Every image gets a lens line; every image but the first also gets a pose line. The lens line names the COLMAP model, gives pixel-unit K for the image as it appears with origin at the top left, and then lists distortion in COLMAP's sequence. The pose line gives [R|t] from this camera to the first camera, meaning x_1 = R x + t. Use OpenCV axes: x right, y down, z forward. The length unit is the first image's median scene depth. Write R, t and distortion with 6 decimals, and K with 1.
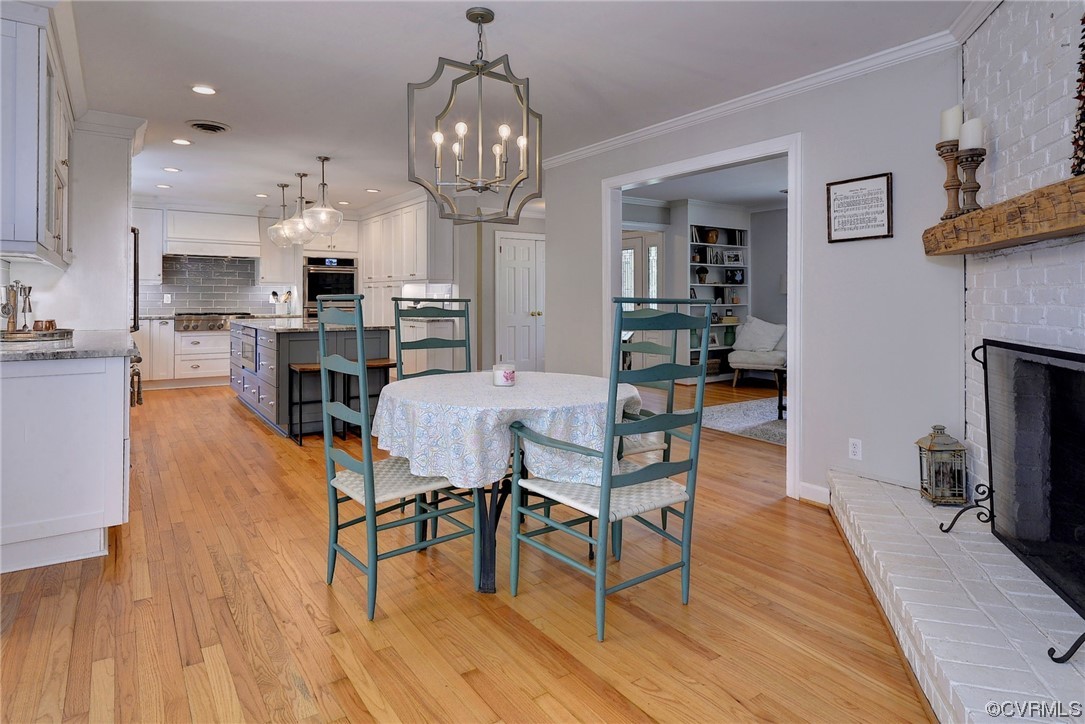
lens RADIAL K [[609.4, 0, 543.9], [0, 609.4, 304.7], [0, 0, 1]] dist [-0.000785, -0.001251]
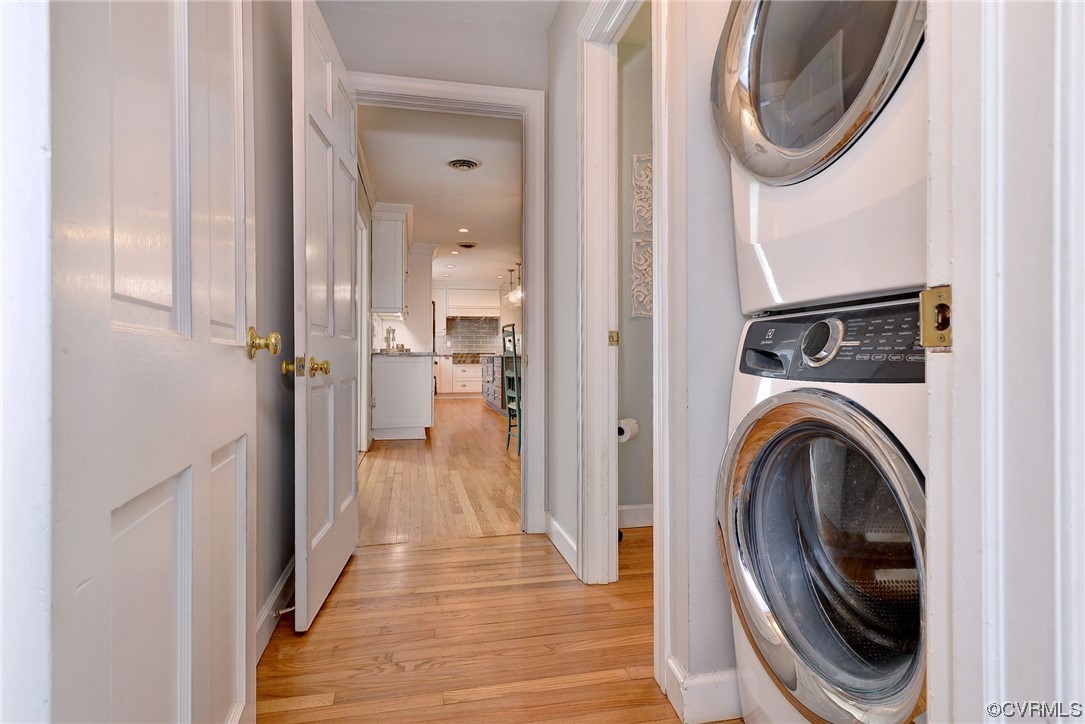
lens RADIAL K [[571.1, 0, 542.5], [0, 571.1, 362.0], [0, 0, 1]] dist [-0.035342, -0.000651]
pose [[0.923519, -0.001185, -0.383550, 0.186760], [0.001877, 0.999997, 0.001431, 0.036026], [0.383547, -0.002041, 0.923519, -0.294845]]
